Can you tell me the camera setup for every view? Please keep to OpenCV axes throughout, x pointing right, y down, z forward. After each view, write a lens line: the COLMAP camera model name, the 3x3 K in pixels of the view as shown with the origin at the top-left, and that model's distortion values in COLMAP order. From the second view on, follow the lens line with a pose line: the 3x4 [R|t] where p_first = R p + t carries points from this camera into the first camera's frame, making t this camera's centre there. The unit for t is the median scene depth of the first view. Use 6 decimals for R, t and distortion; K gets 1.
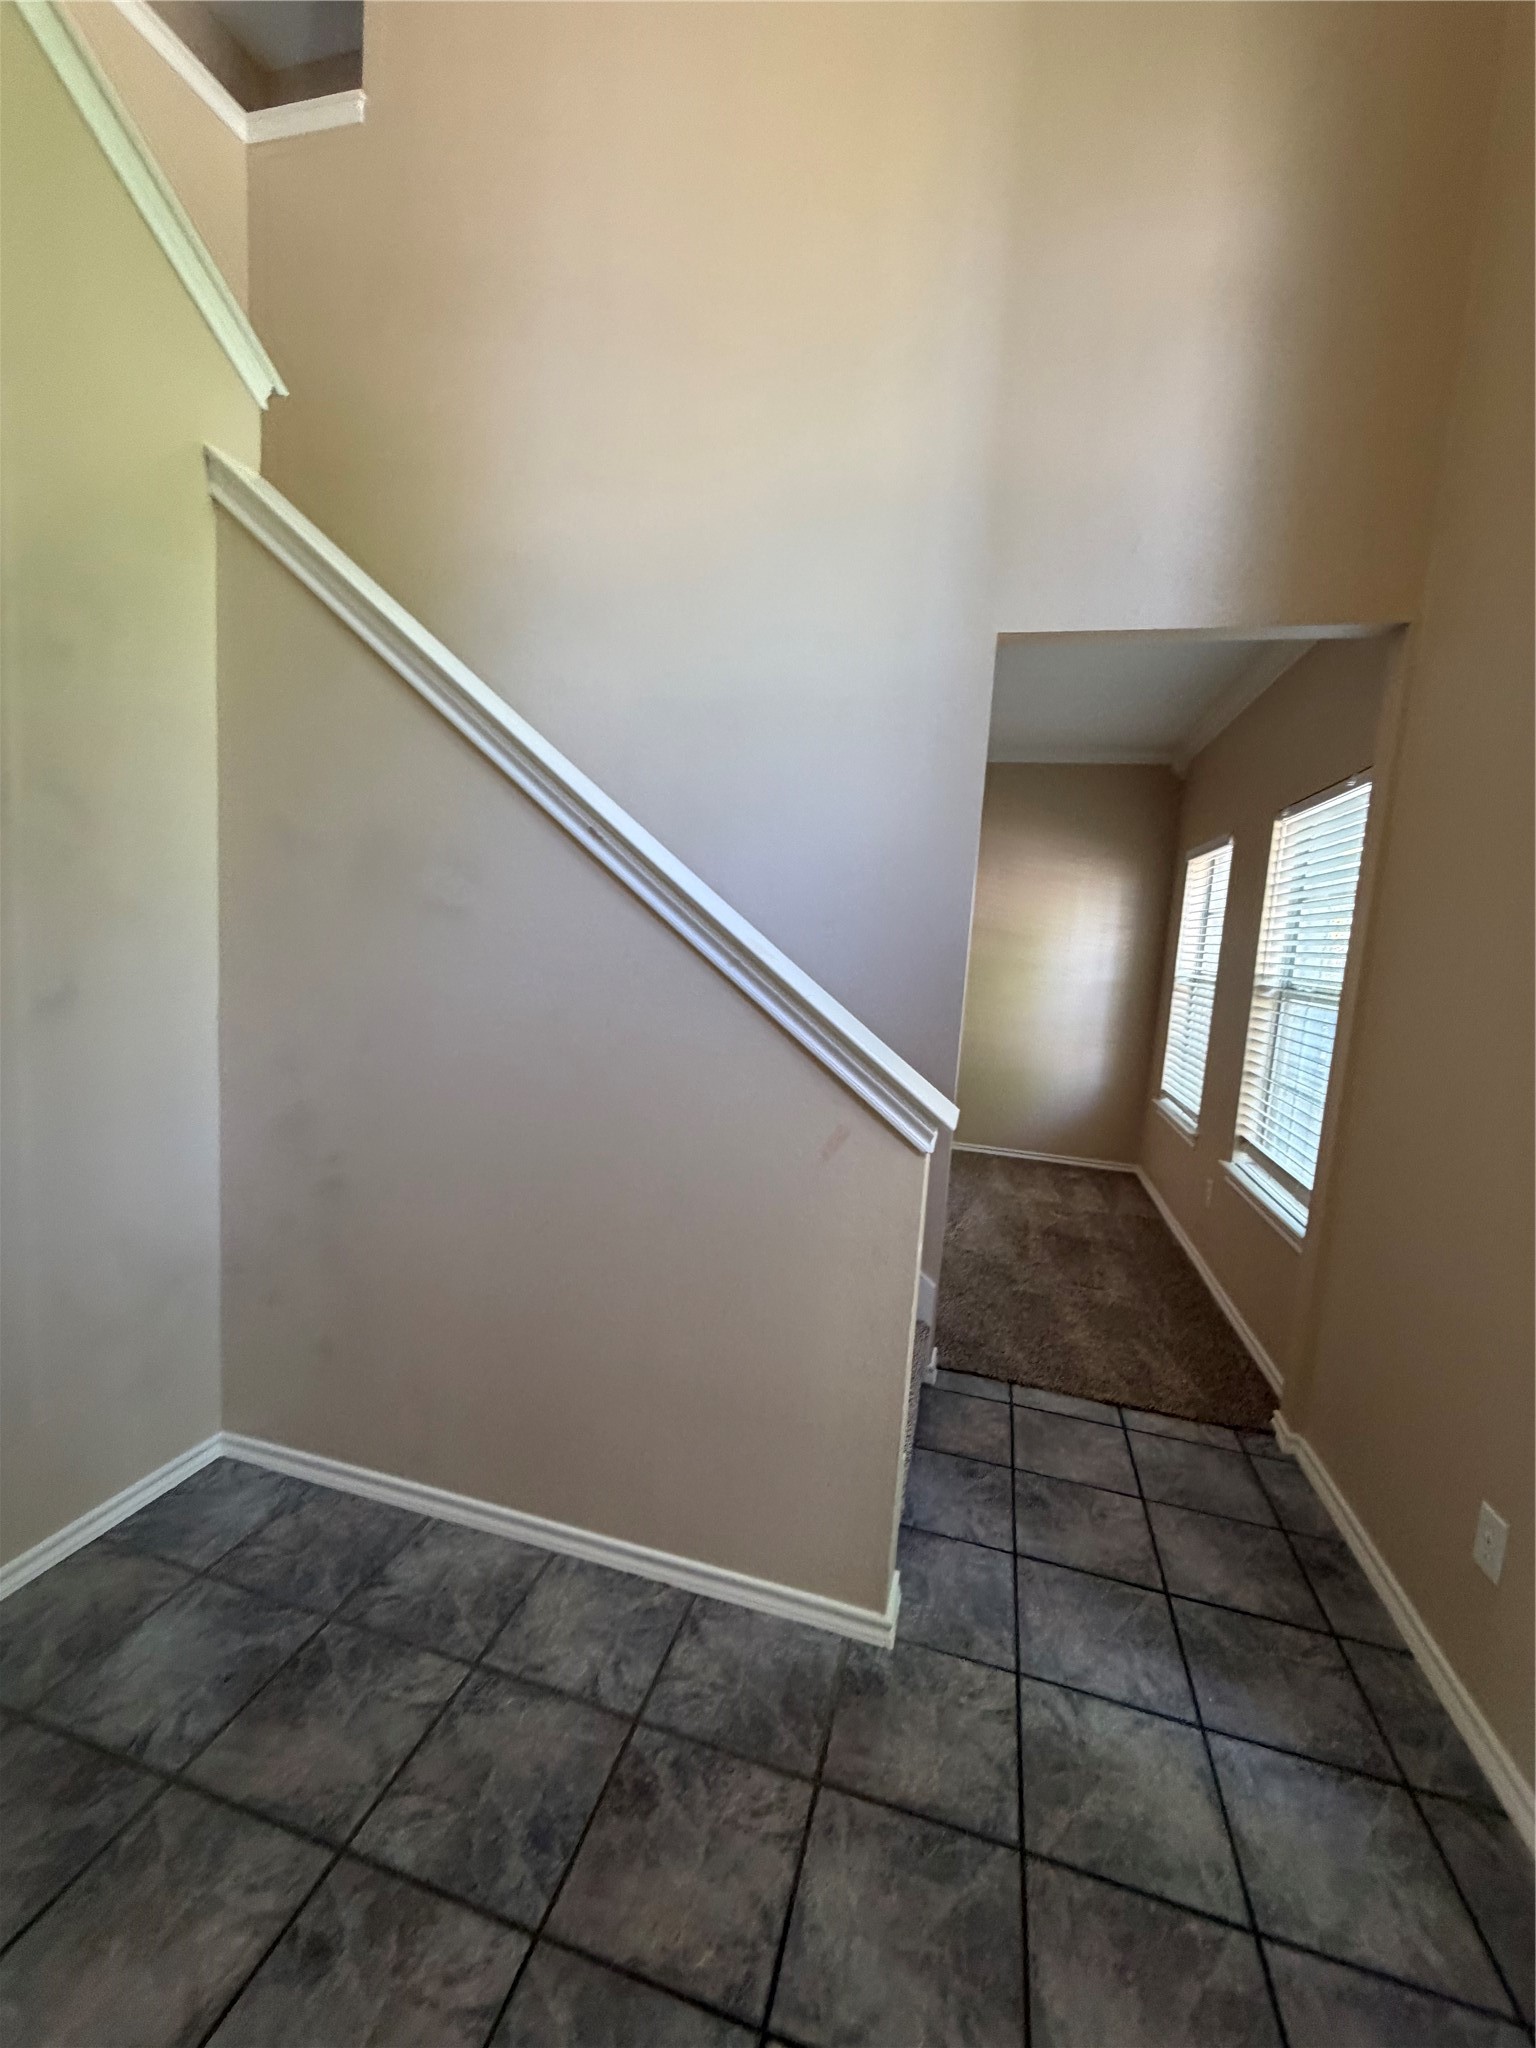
lens RADIAL K [[818.9, 0, 763.8], [0, 818.9, 1027.2], [0, 0, 1]] dist [0.002451, -0.000080]
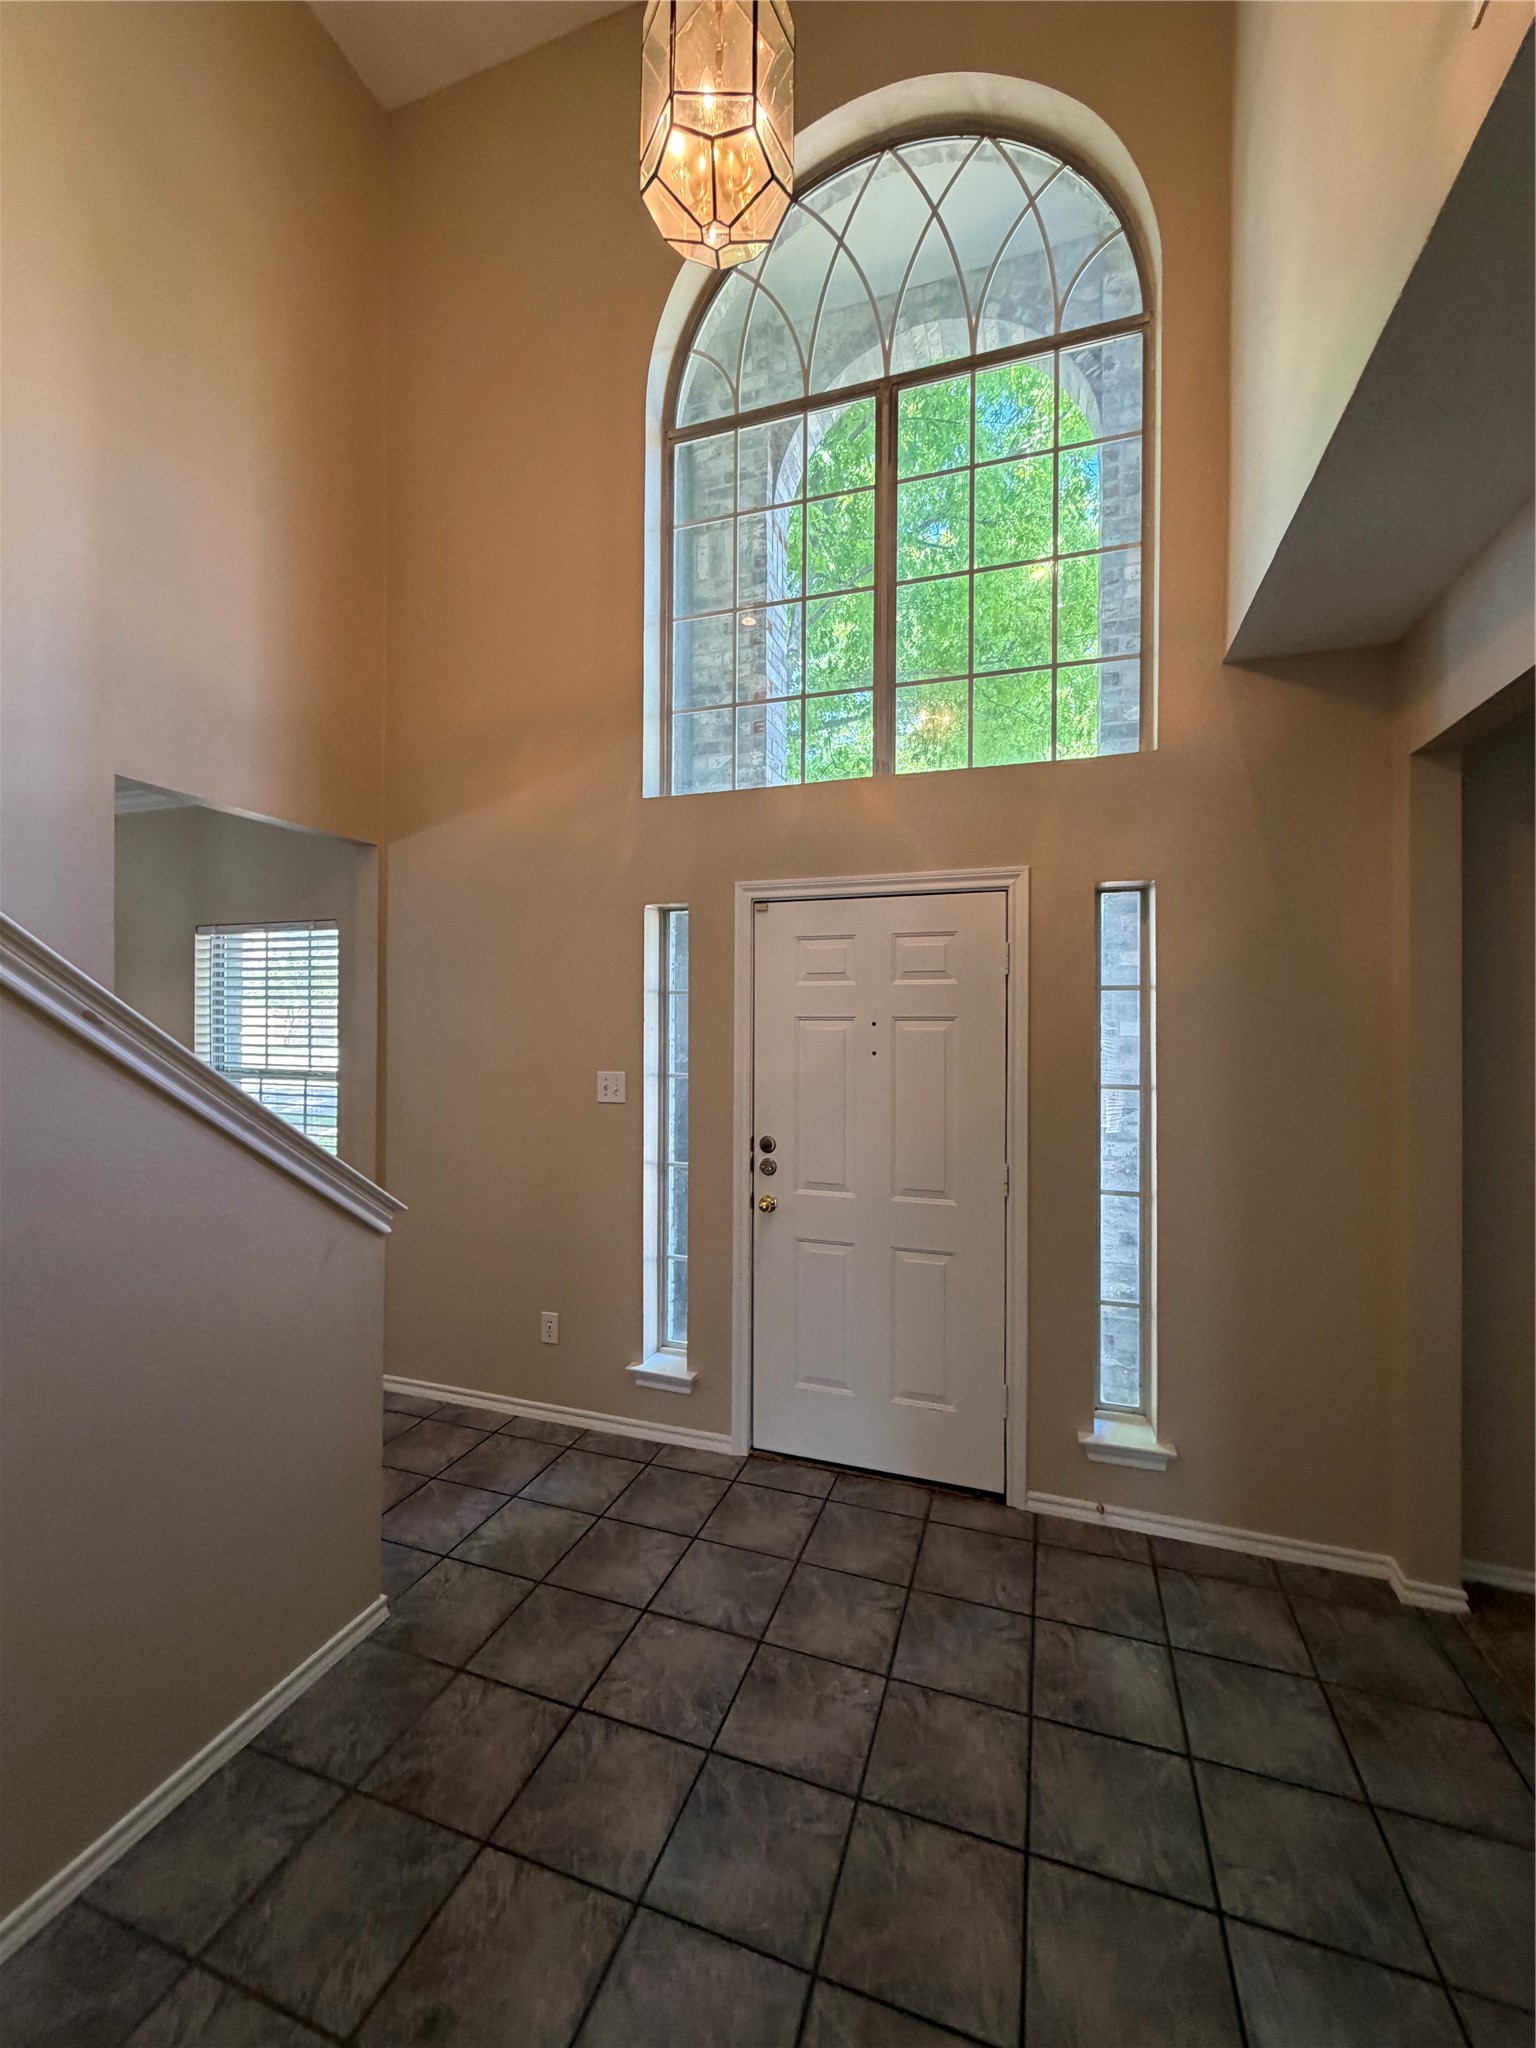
lens RADIAL K [[818.9, 0, 771.3], [0, 818.9, 1026.7], [0, 0, 1]] dist [0.002451, -0.000080]
pose [[0.056092, -0.070968, 0.995900, -1.134132], [0.109815, 0.991857, 0.064495, -0.216776], [-0.992368, 0.105748, 0.063429, 0.215800]]
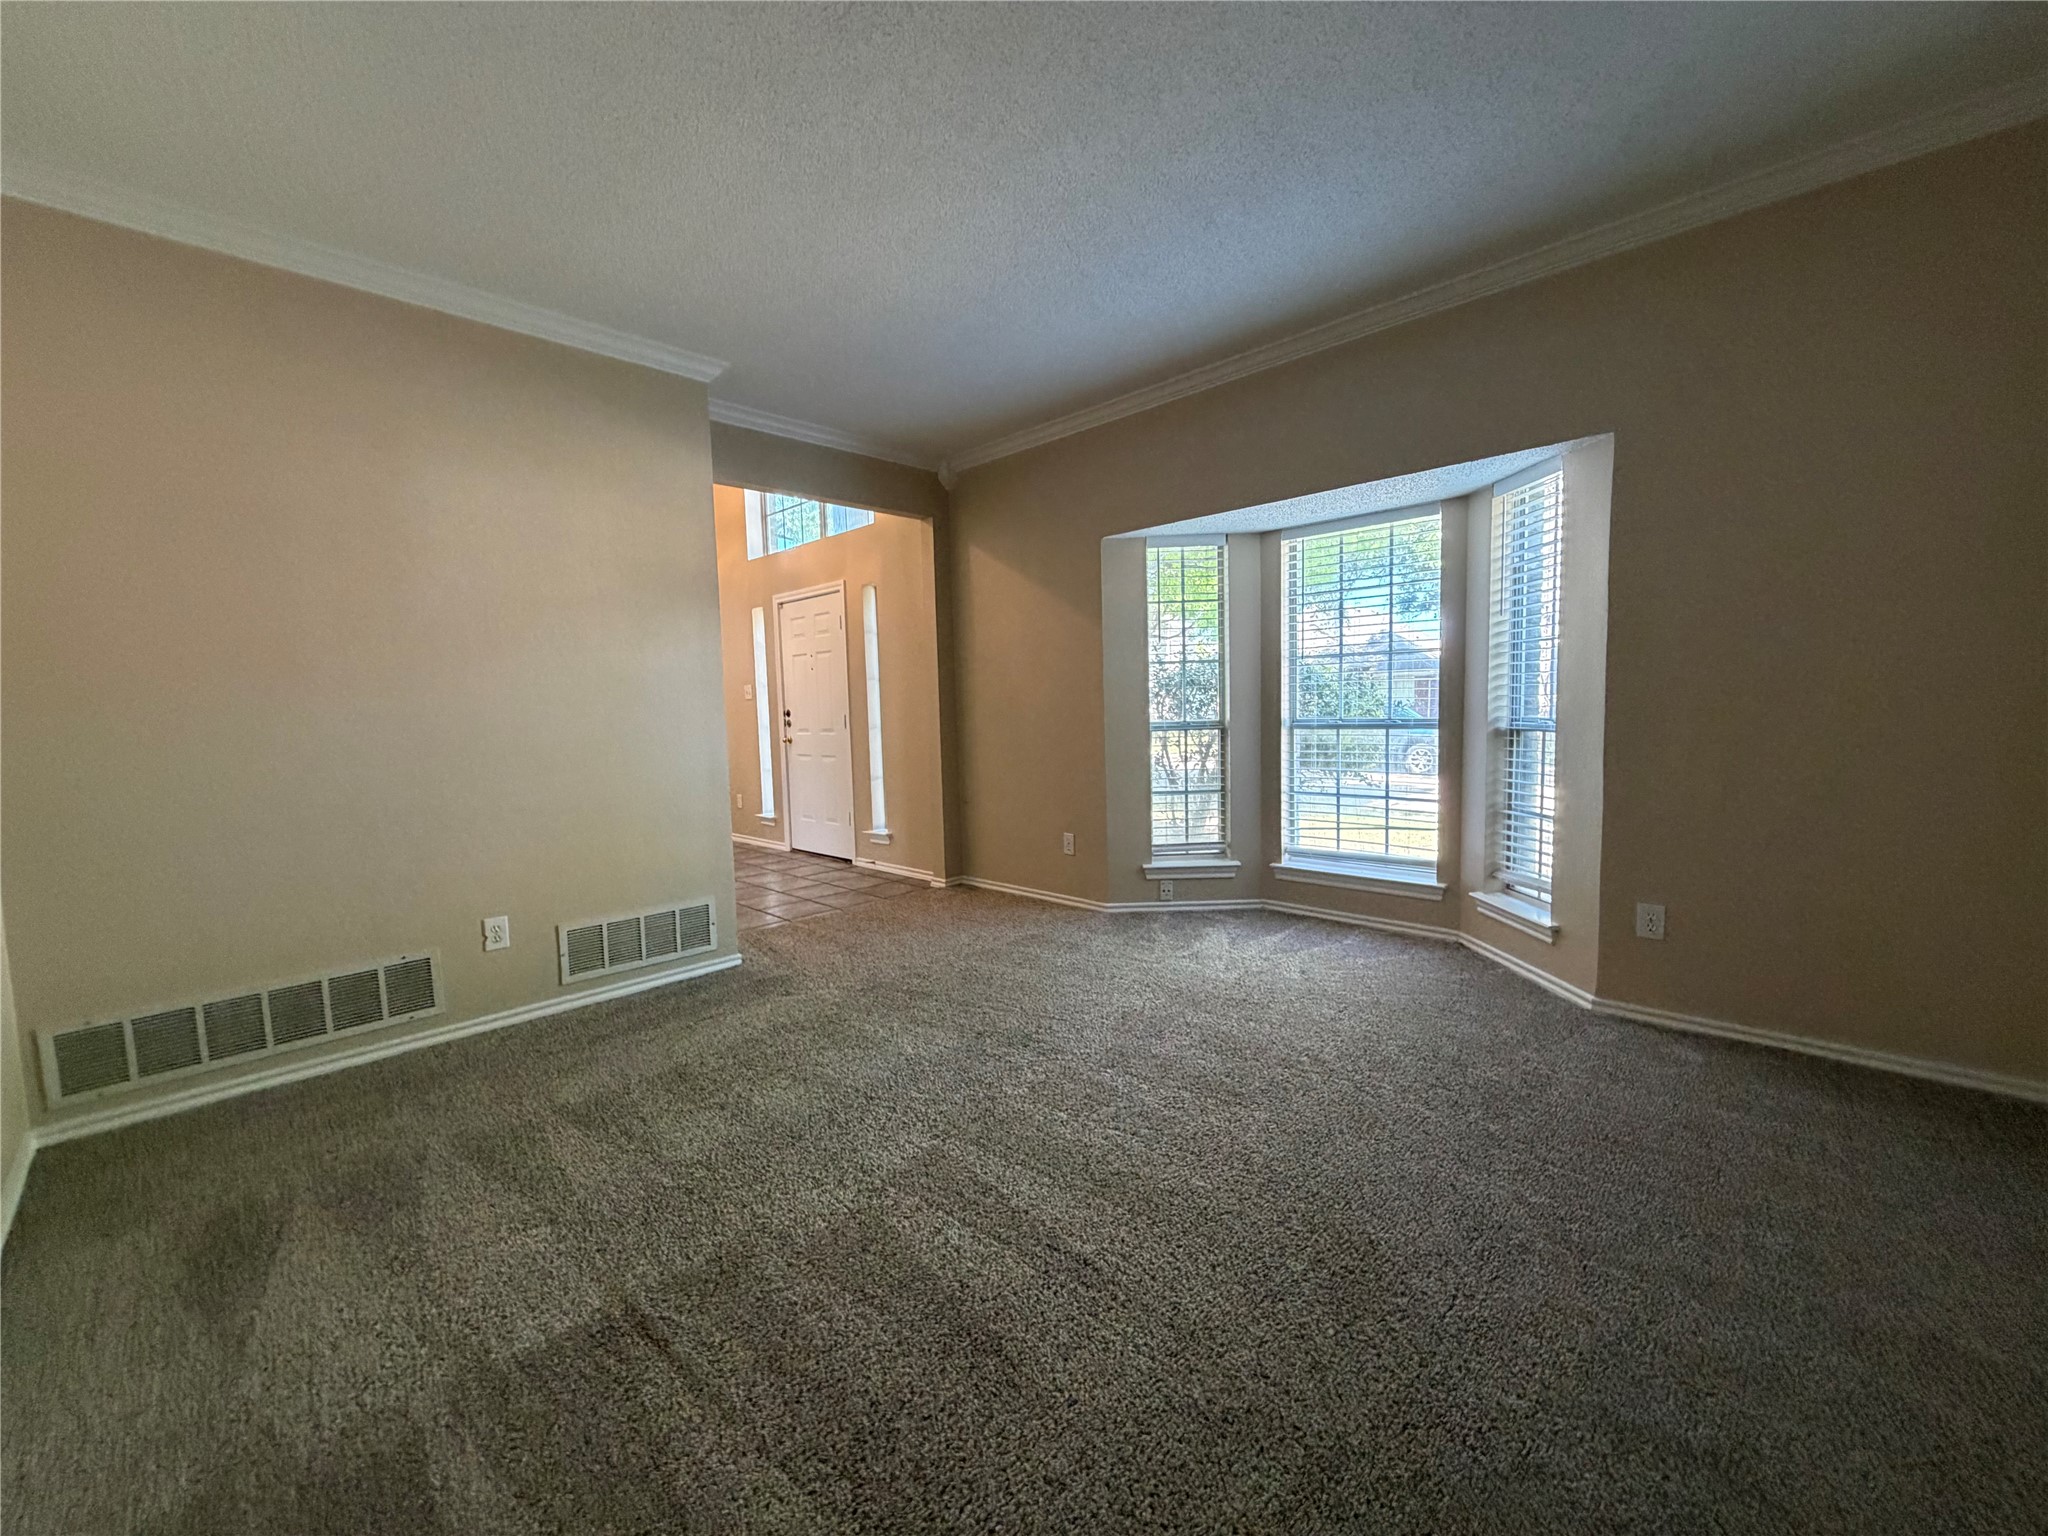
lens RADIAL K [[818.9, 0, 1020.0], [0, 818.9, 769.6], [0, 0, 1]] dist [0.002451, -0.000080]
pose [[0.488848, -0.141031, 0.860893, -2.393035], [0.154833, 0.985205, 0.073475, 0.341121], [-0.858518, 0.097376, 0.503452, -2.796522]]
